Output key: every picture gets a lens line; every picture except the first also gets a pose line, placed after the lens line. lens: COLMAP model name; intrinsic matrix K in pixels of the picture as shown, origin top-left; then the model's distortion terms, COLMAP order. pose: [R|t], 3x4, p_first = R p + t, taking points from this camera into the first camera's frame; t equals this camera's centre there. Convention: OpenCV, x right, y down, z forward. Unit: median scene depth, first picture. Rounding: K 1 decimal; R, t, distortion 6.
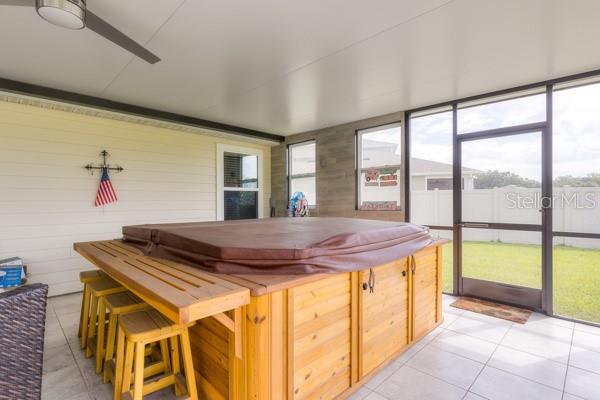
lens RADIAL K [[297.9, 0, 300.0], [0, 297.9, 200.0], [0, 0, 1]] dist [-0.001698, -0.000401]
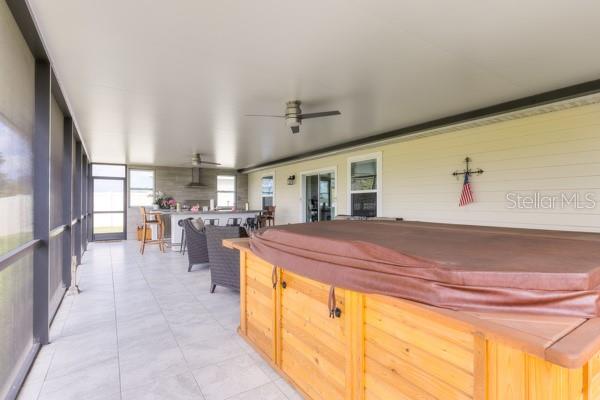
lens RADIAL K [[297.9, 0, 300.0], [0, 297.9, 200.0], [0, 0, 1]] dist [-0.001698, -0.000401]
pose [[-0.208561, -0.001266, -0.978009, 0.604272], [0.004024, 0.999990, -0.002153, -0.001907], [0.978001, -0.004385, -0.208554, 0.605941]]
